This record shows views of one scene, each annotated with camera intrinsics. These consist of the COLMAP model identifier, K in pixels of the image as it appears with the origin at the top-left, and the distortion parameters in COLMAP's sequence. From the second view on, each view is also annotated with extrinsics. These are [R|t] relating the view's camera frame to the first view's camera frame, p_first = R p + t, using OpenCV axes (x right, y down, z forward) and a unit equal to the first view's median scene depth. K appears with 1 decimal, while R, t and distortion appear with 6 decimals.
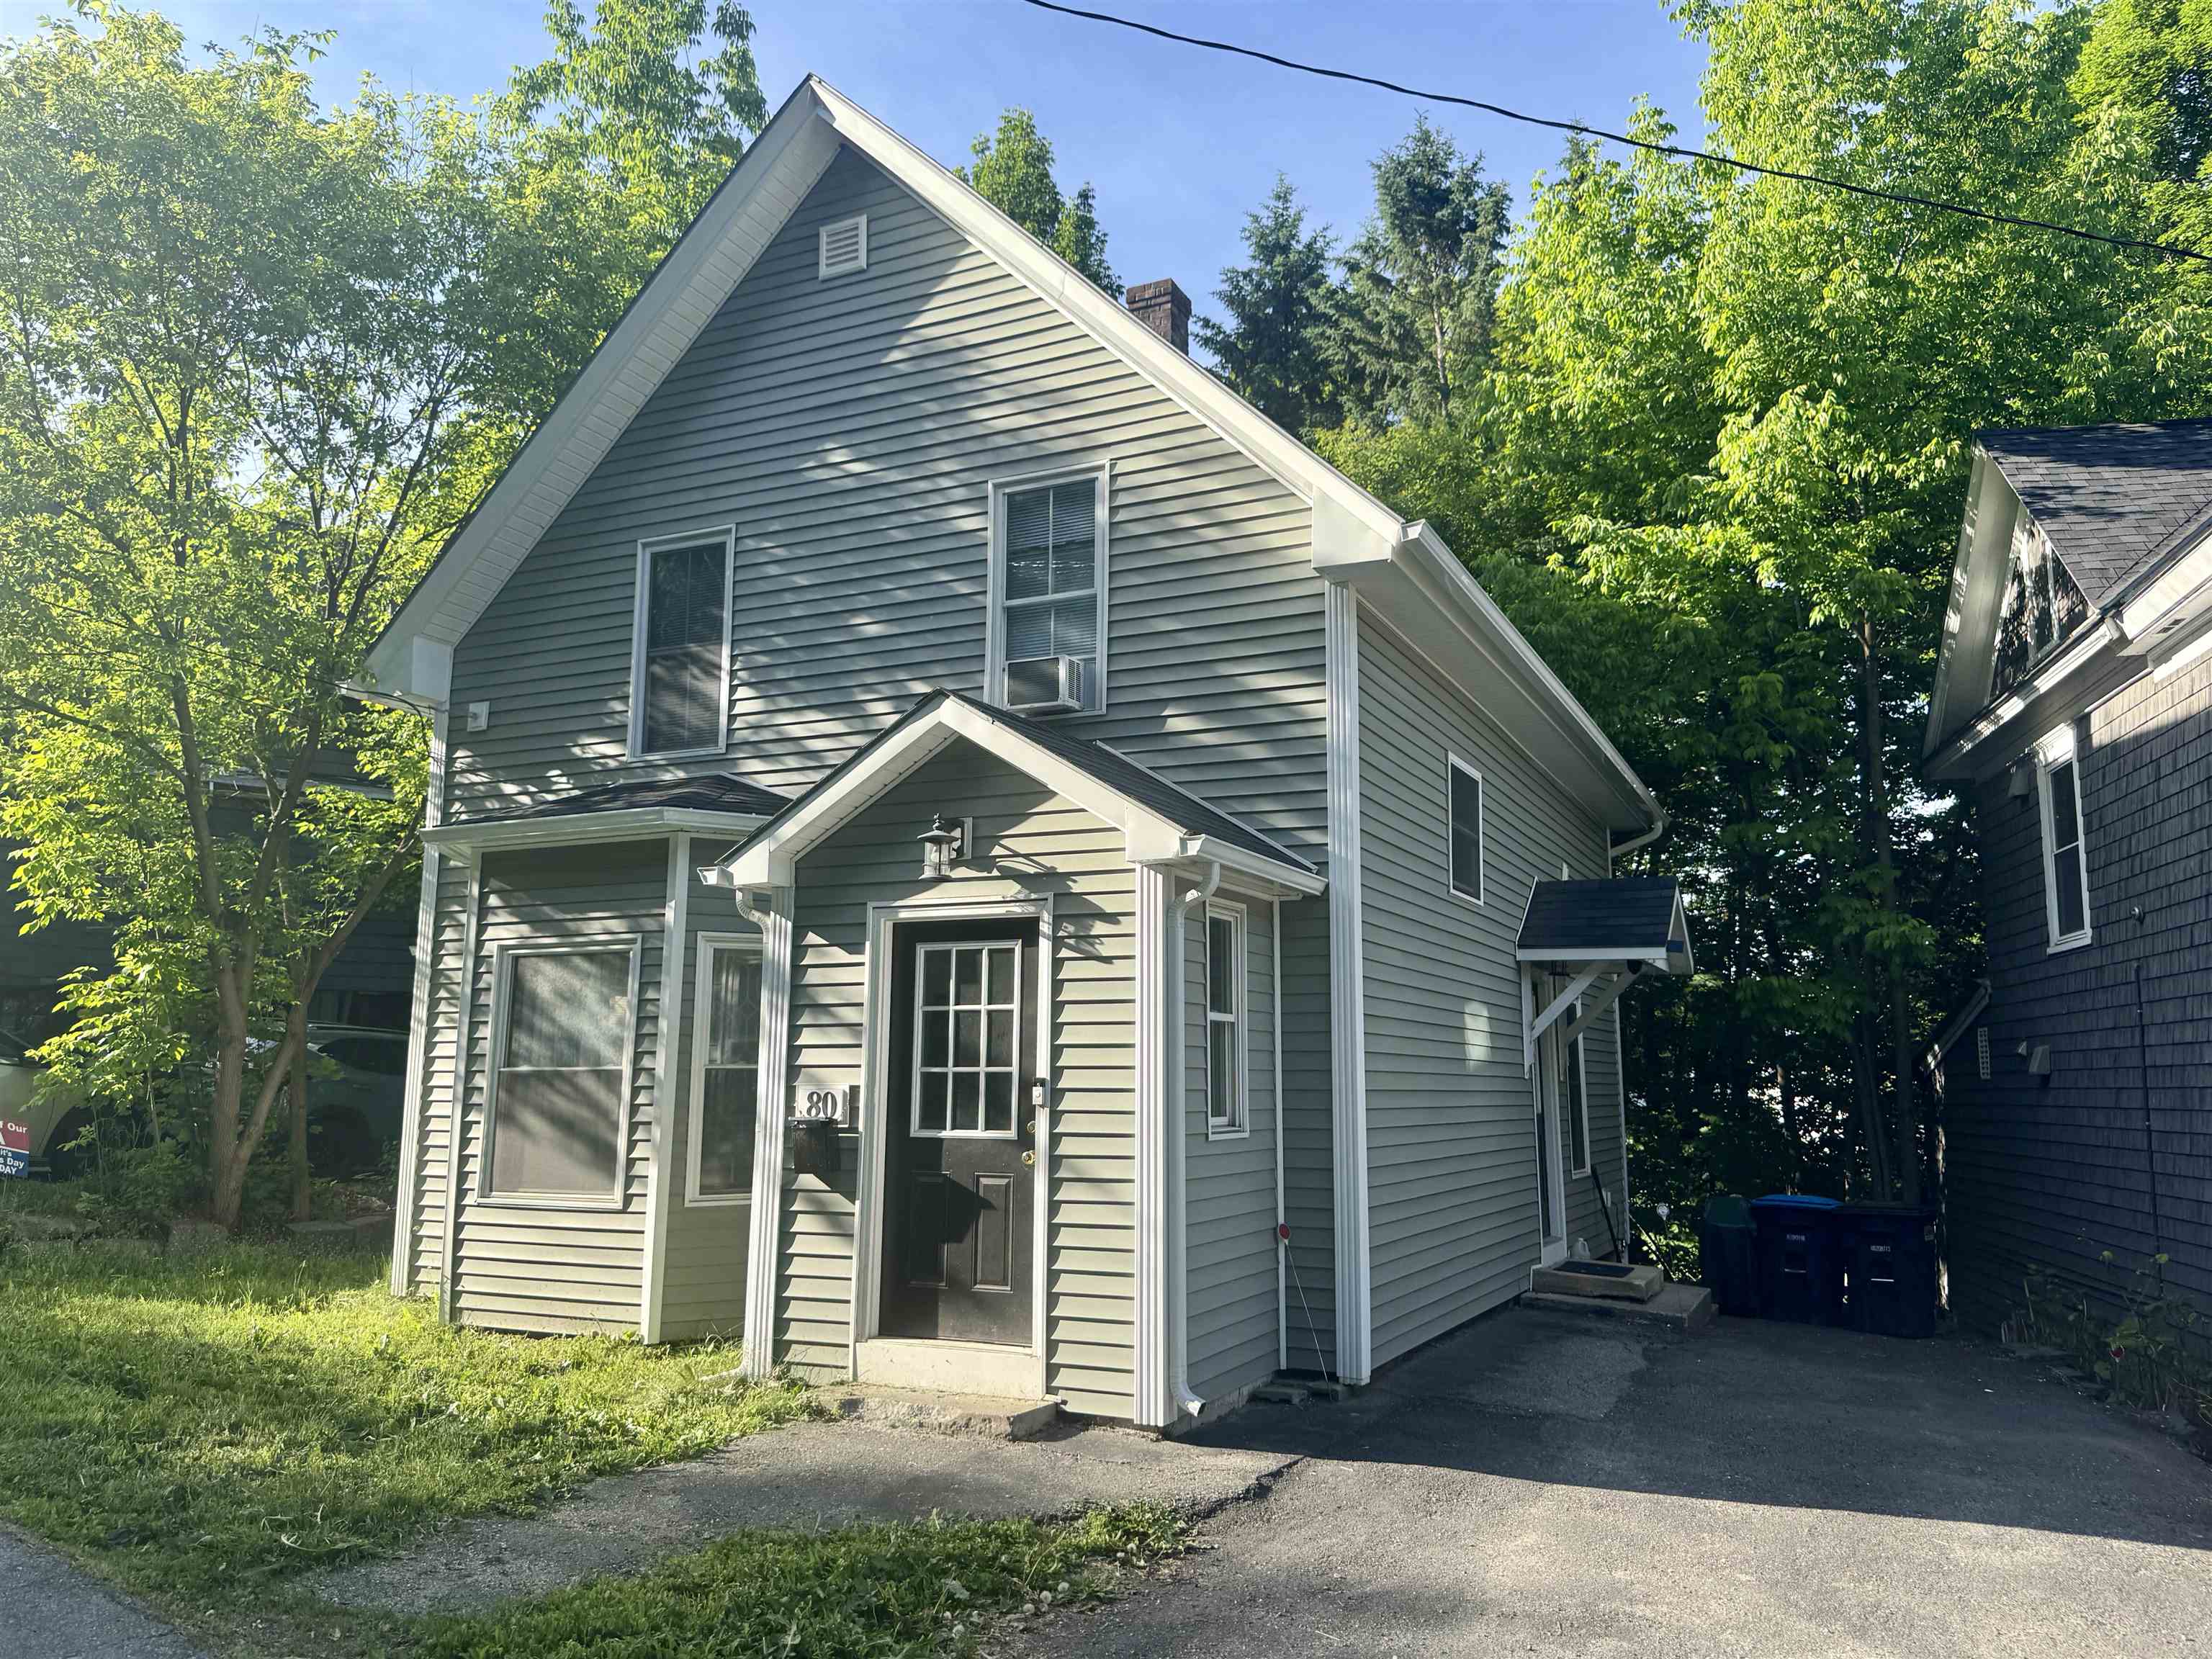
lens RADIAL K [[1637.4, 0, 1088.4], [0, 1637.4, 812.2], [0, 0, 1]] dist [0.036997, -0.062668]
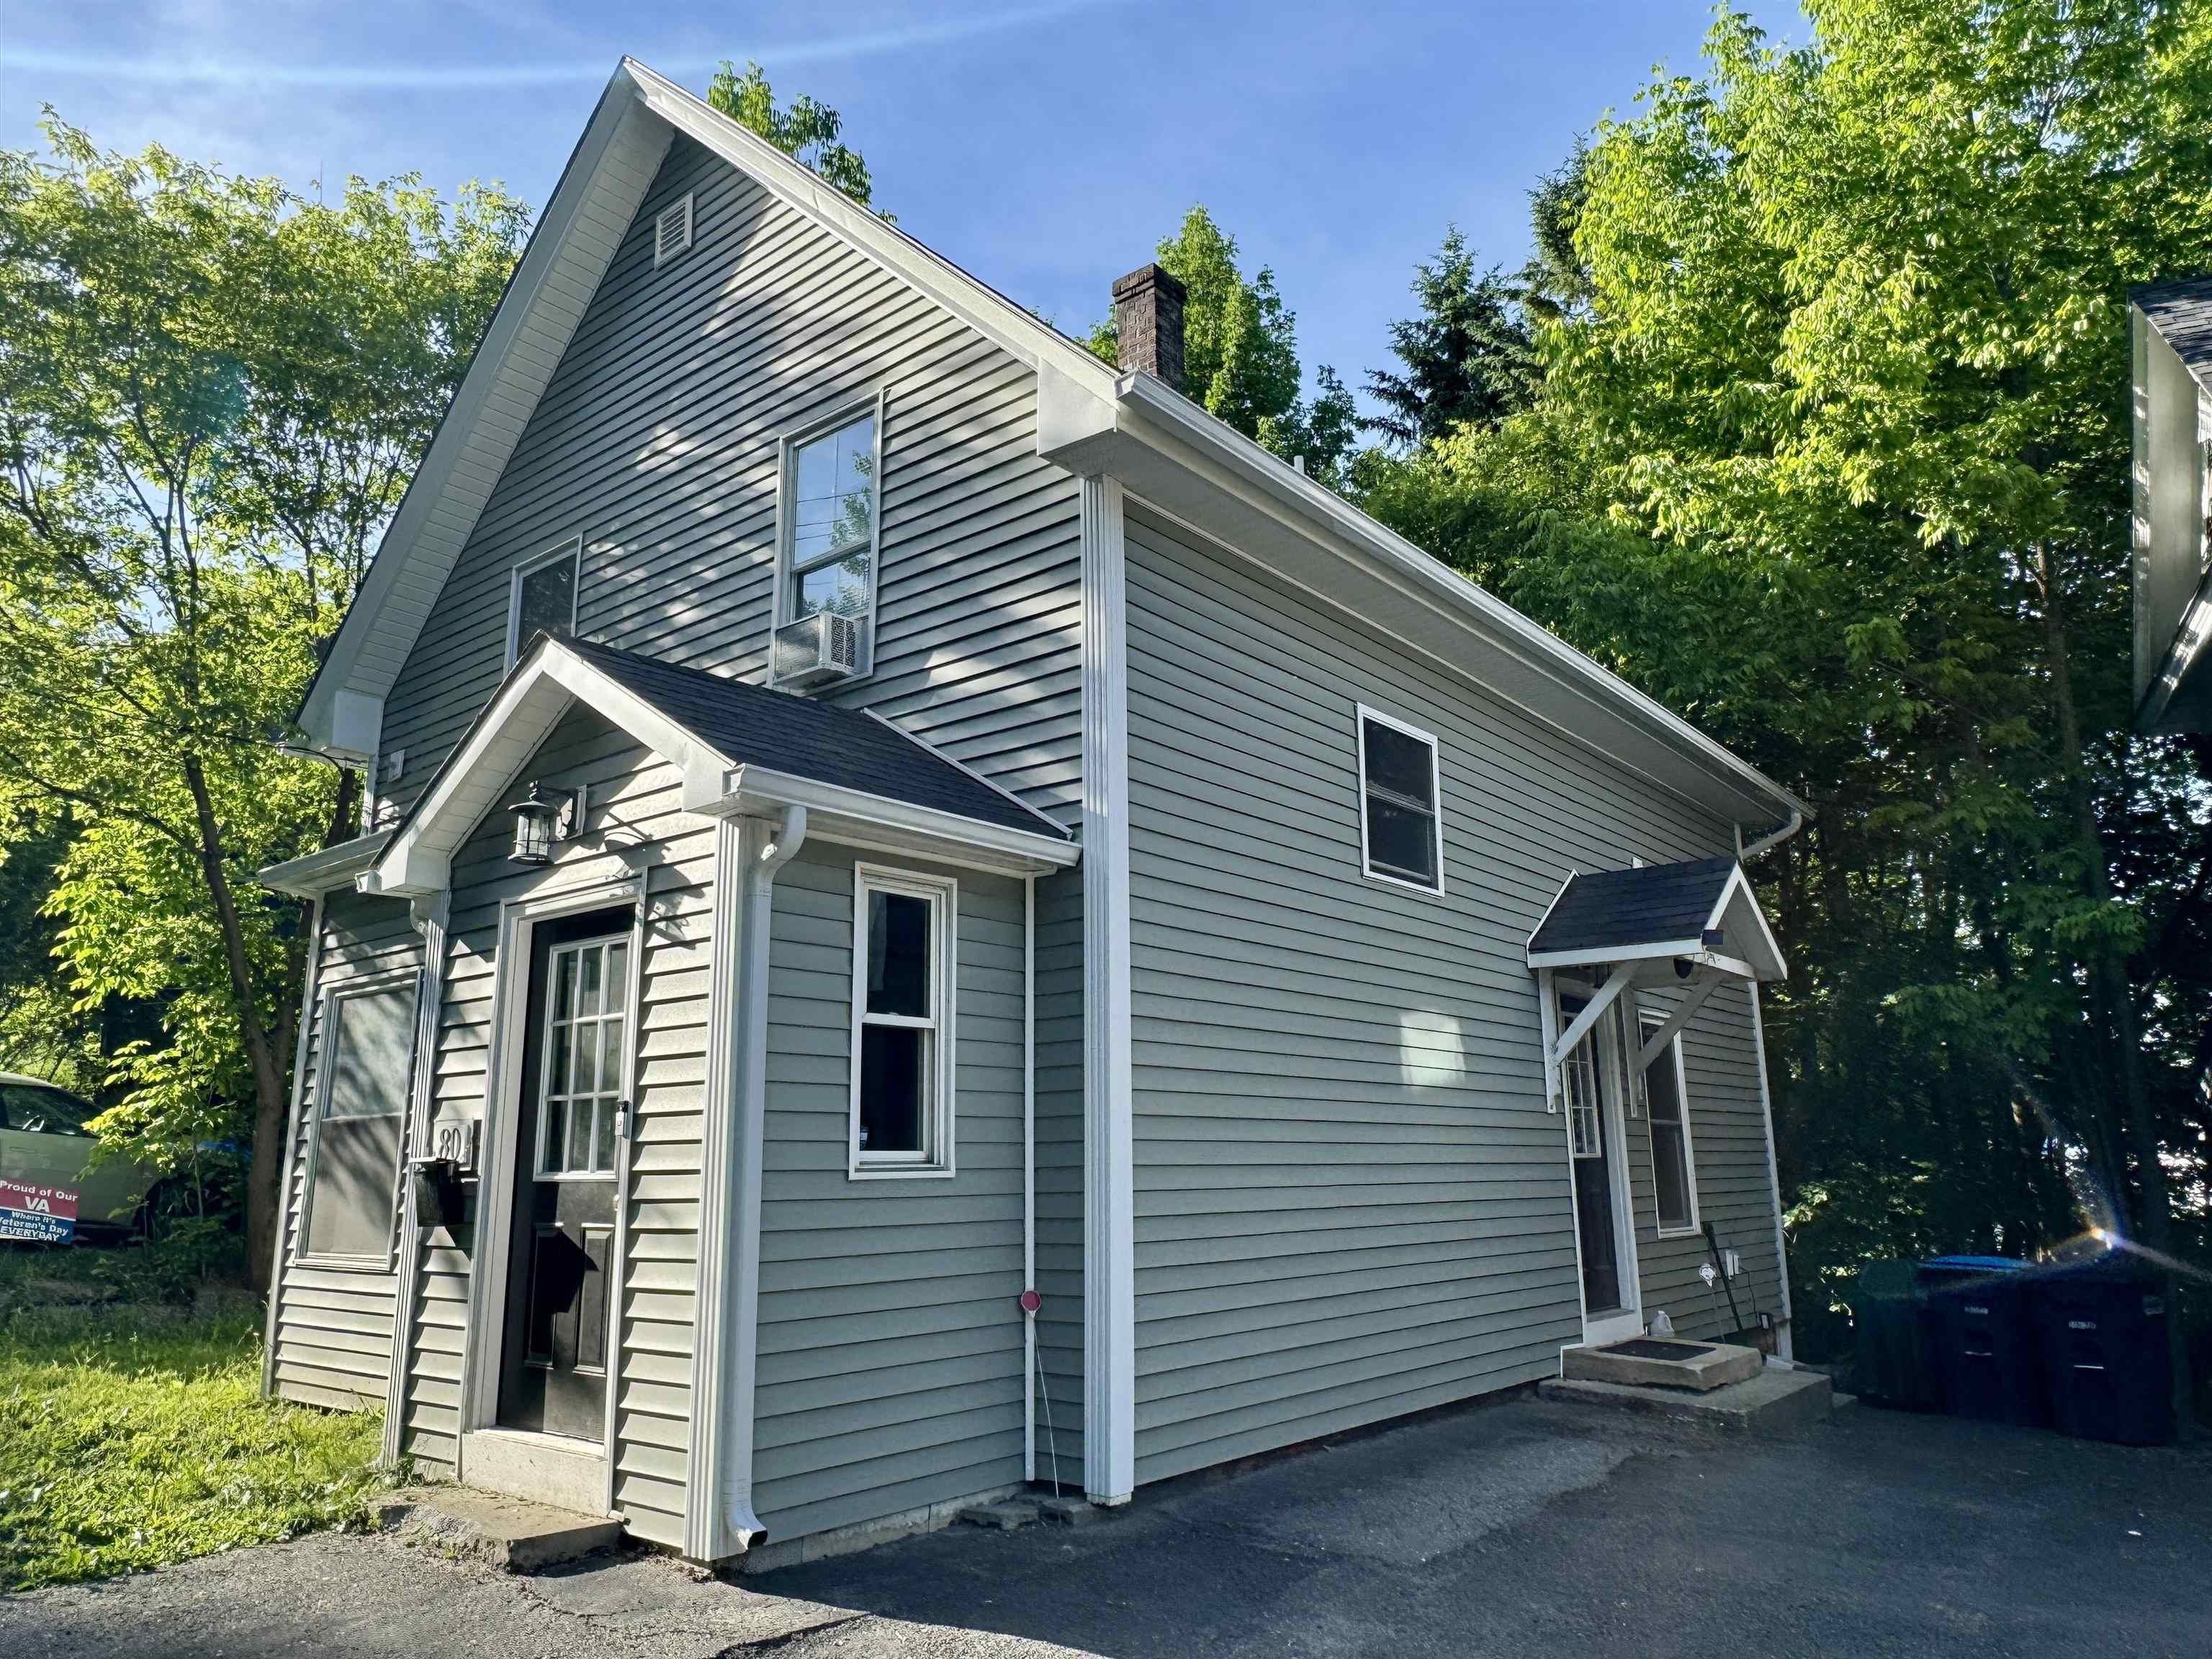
lens RADIAL K [[1510.2, 0, 1090.6], [0, 1510.2, 841.6], [0, 0, 1]] dist [-0.037400, 0.041517]
pose [[0.971601, -0.066112, -0.227204, 0.277987], [0.055003, 0.996976, -0.054891, 0.070415], [0.230146, 0.040835, 0.972299, 0.270442]]
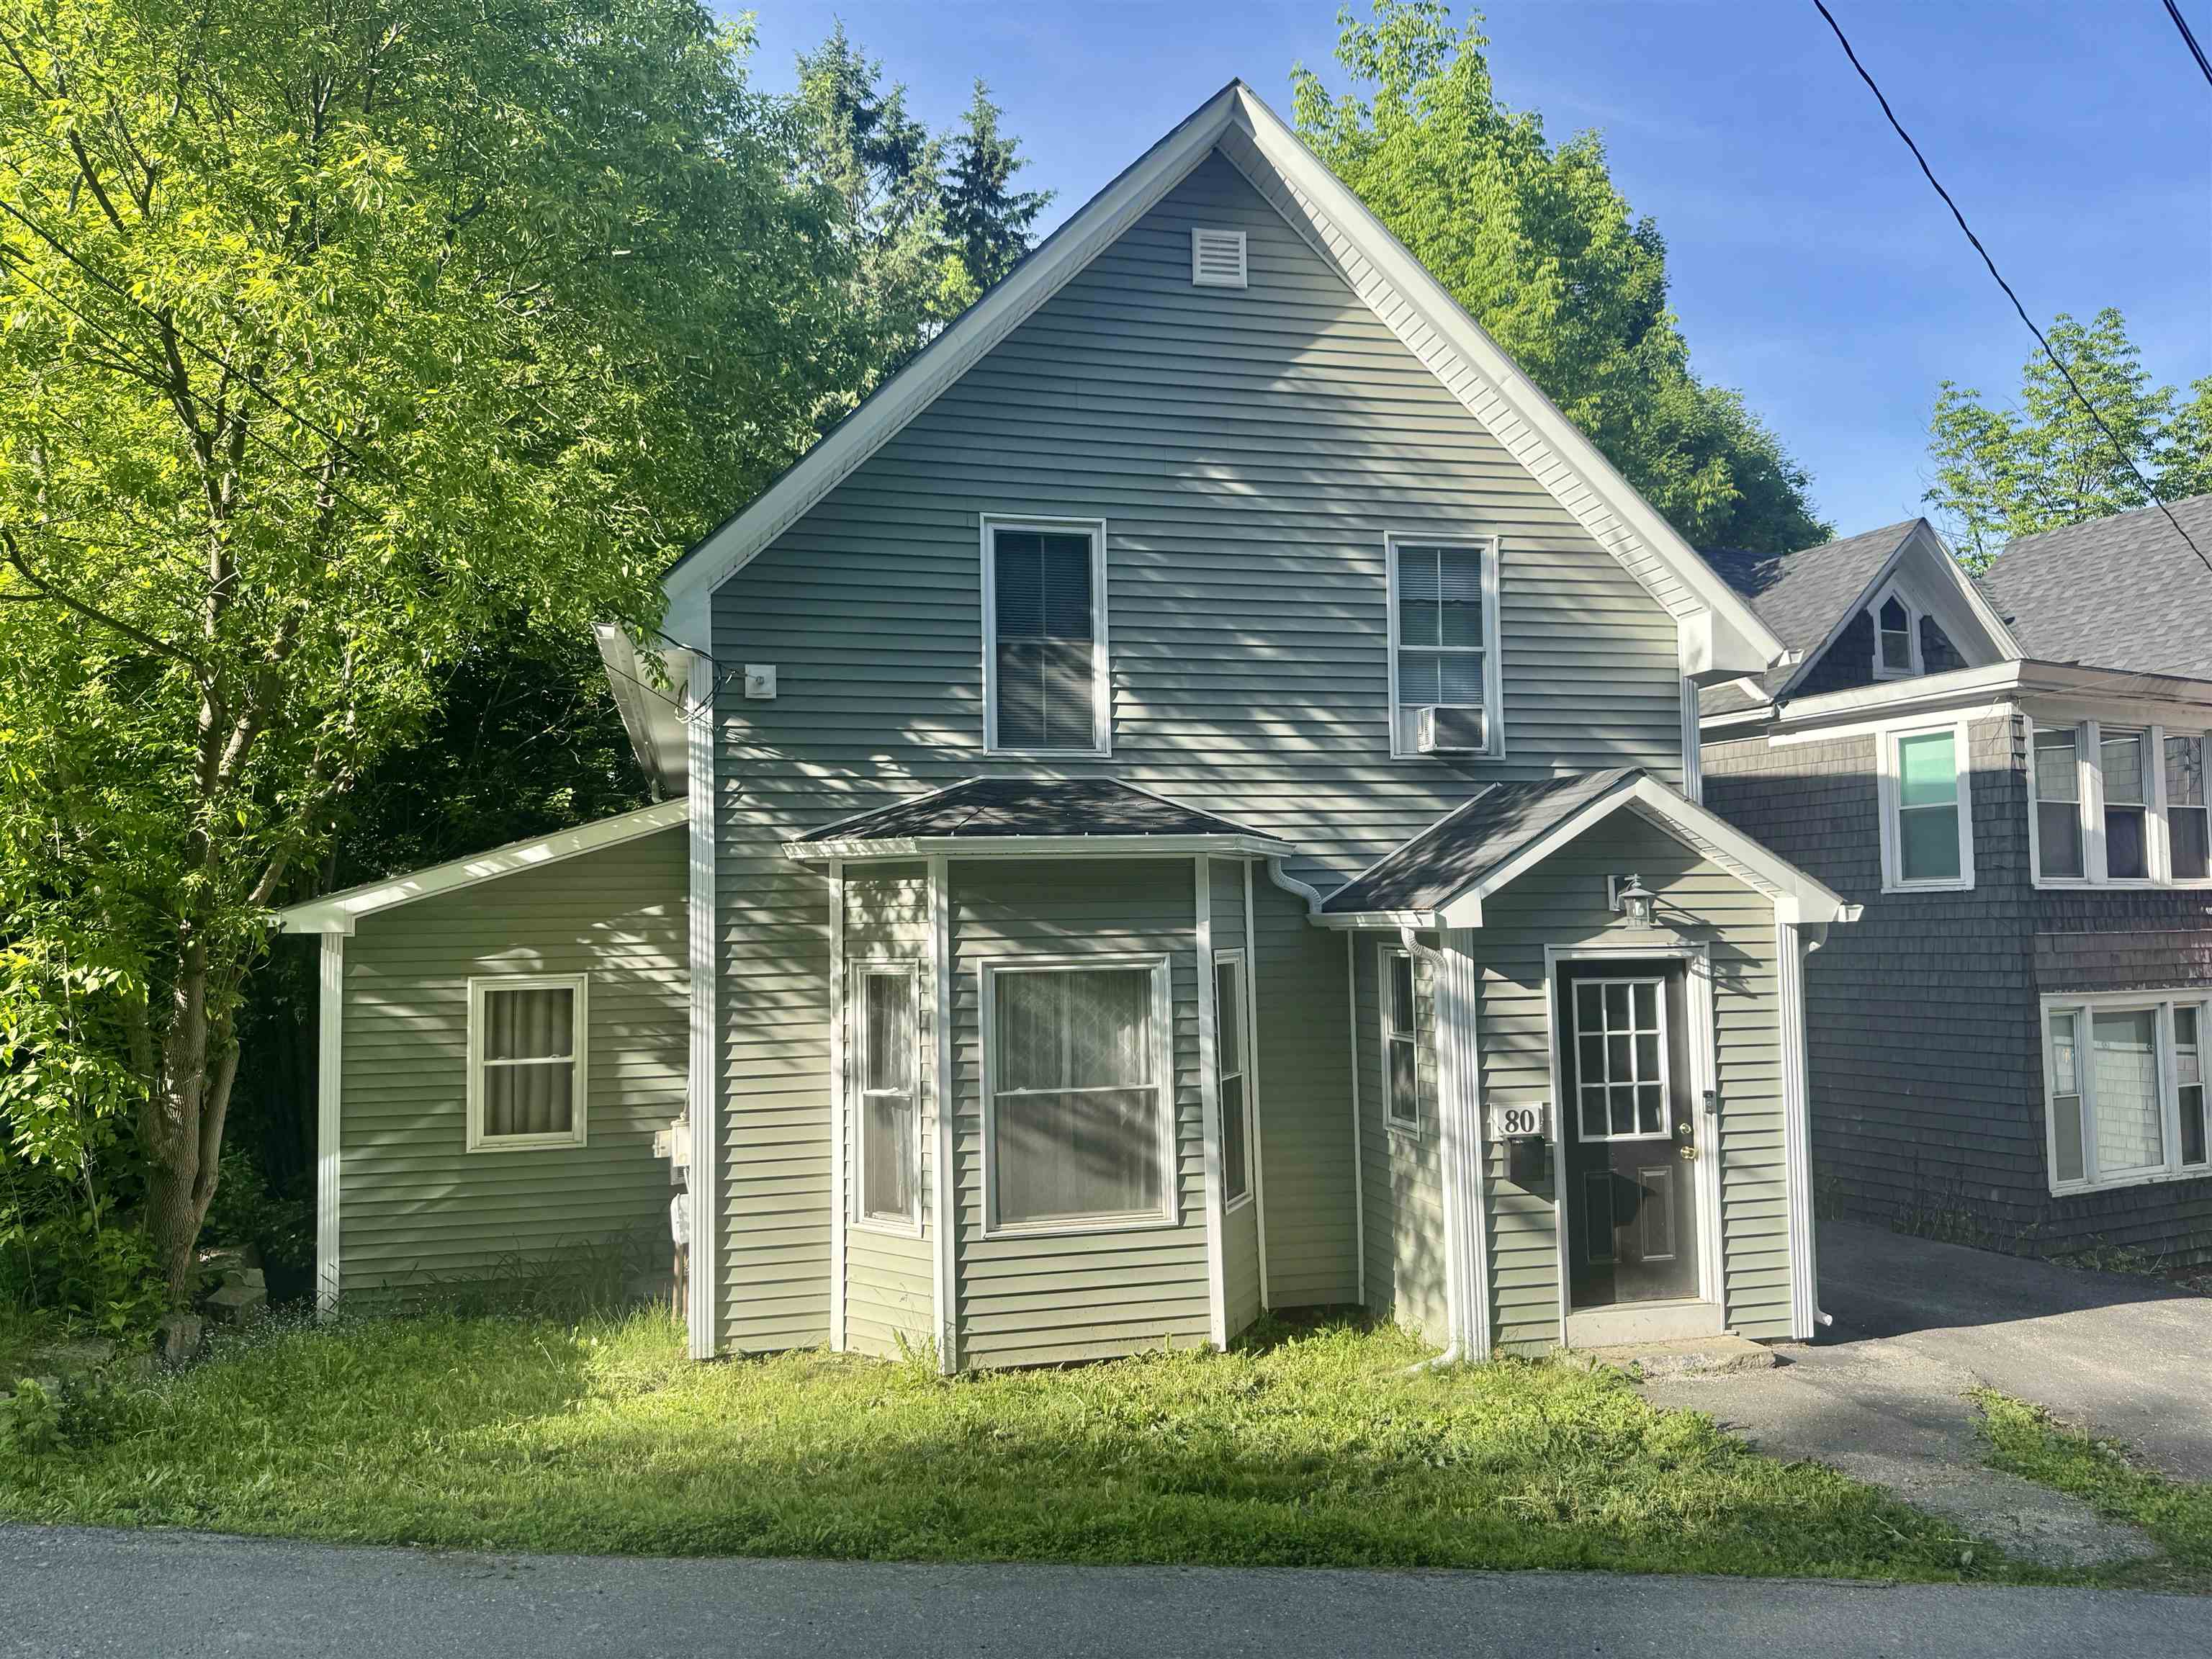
lens RADIAL K [[1637.4, 0, 1036.7], [0, 1637.4, 834.2], [0, 0, 1]] dist [0.036997, -0.062668]
pose [[0.786535, 0.020355, 0.617211, -0.943257], [-0.081995, 0.994050, 0.071706, -0.062688], [-0.612079, -0.107008, 0.783523, 0.270736]]
